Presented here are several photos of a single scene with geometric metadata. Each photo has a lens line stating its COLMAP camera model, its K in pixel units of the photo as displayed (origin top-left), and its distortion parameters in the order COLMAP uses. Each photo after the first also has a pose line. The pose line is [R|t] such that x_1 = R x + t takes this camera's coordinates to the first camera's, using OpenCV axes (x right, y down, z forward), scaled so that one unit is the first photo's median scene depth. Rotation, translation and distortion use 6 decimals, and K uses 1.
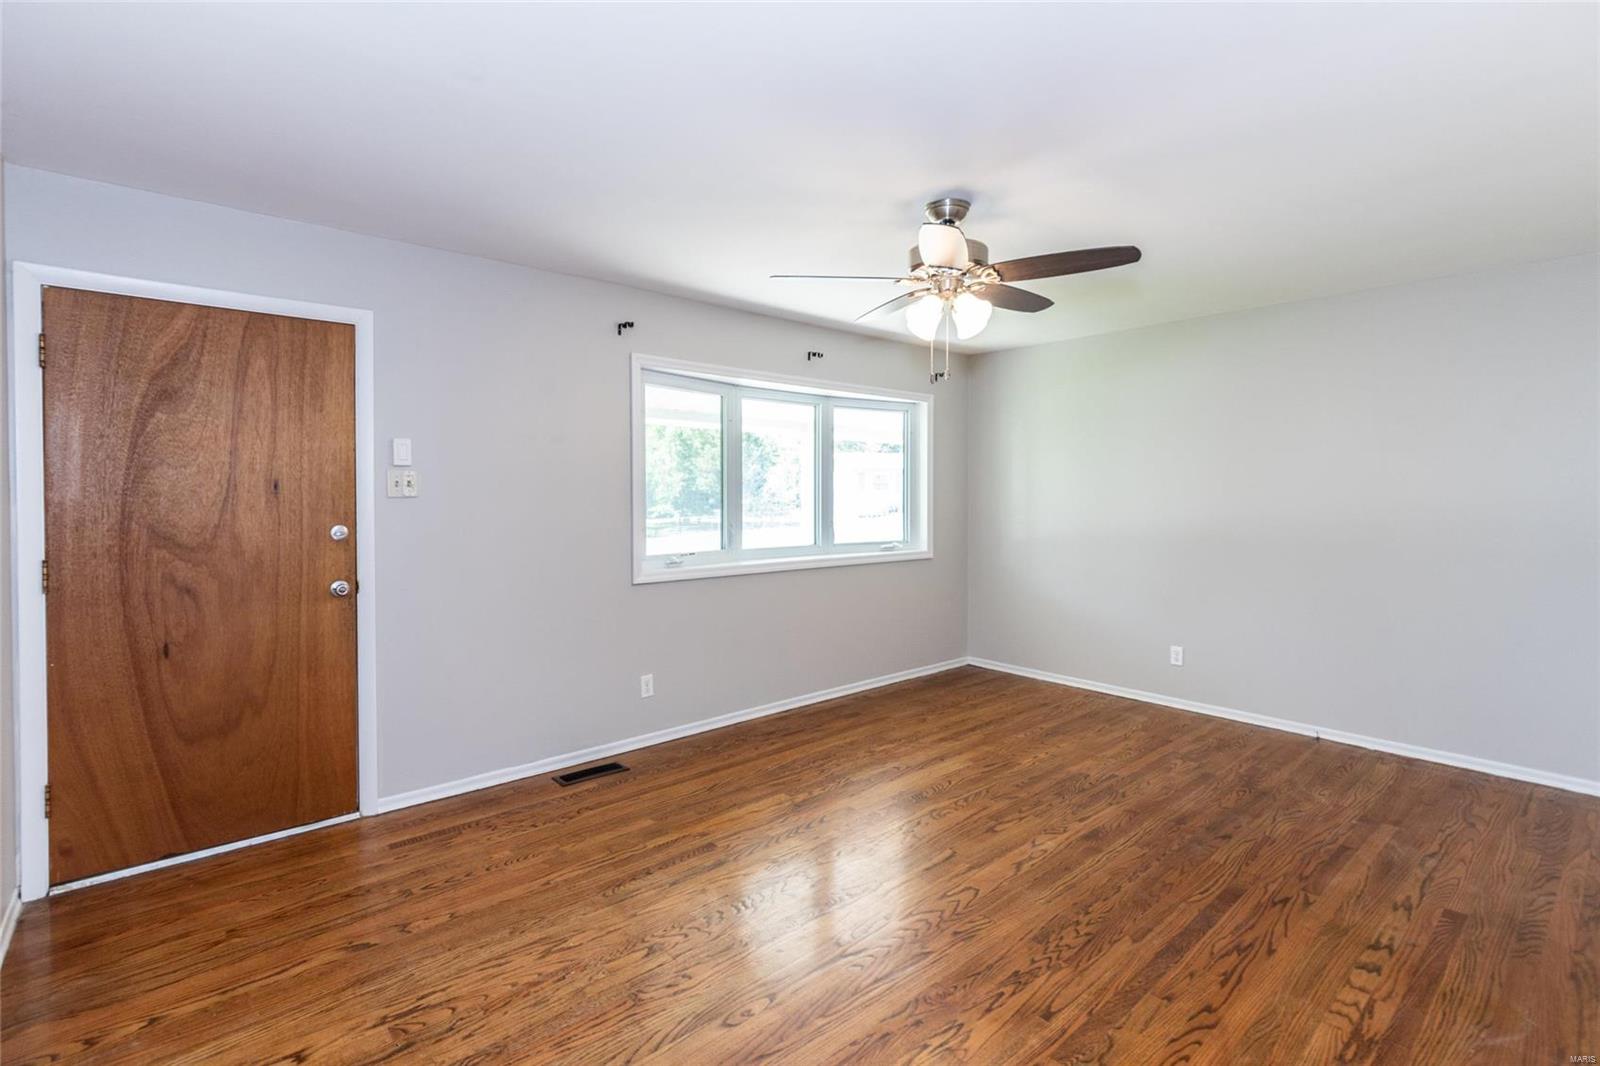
lens RADIAL K [[773.9, 0, 786.0], [0, 773.9, 494.8], [0, 0, 1]] dist [0.002827, -0.003526]
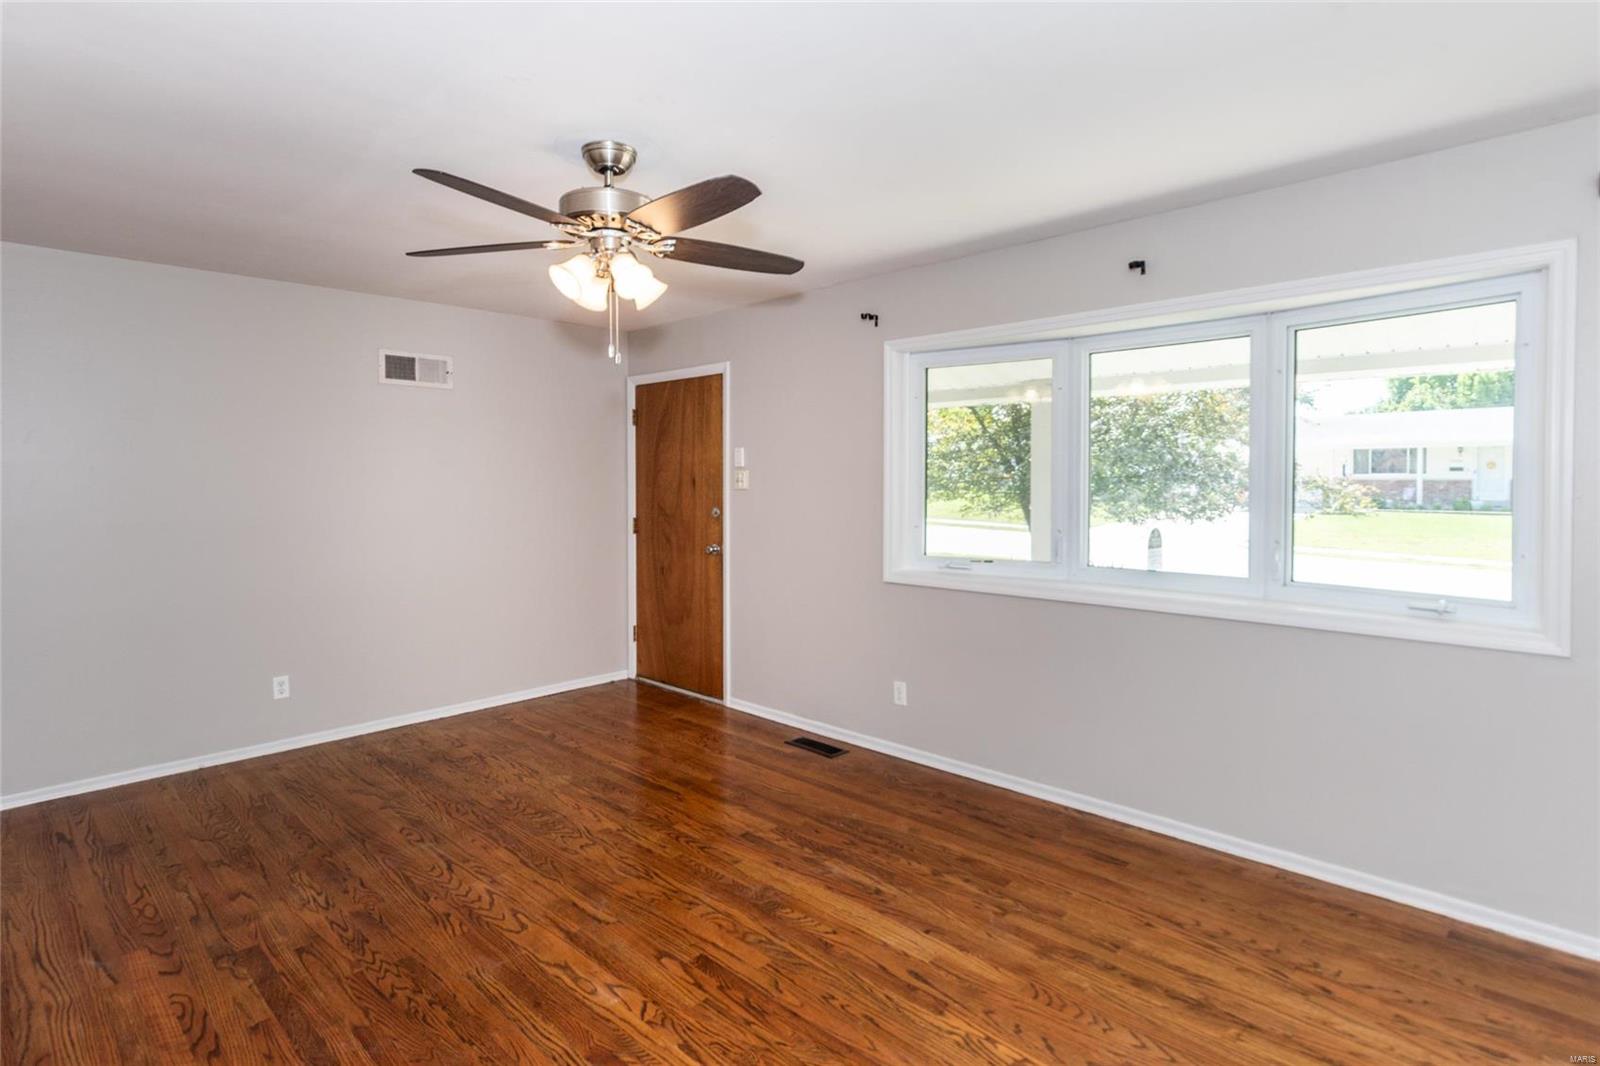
lens RADIAL K [[773.9, 0, 783.4], [0, 773.9, 494.4], [0, 0, 1]] dist [0.002827, -0.003526]
pose [[0.094418, 0.020409, -0.995323, 0.960118], [-0.001555, 0.999792, 0.020353, -0.018382], [0.995531, -0.000374, 0.094430, 1.003823]]
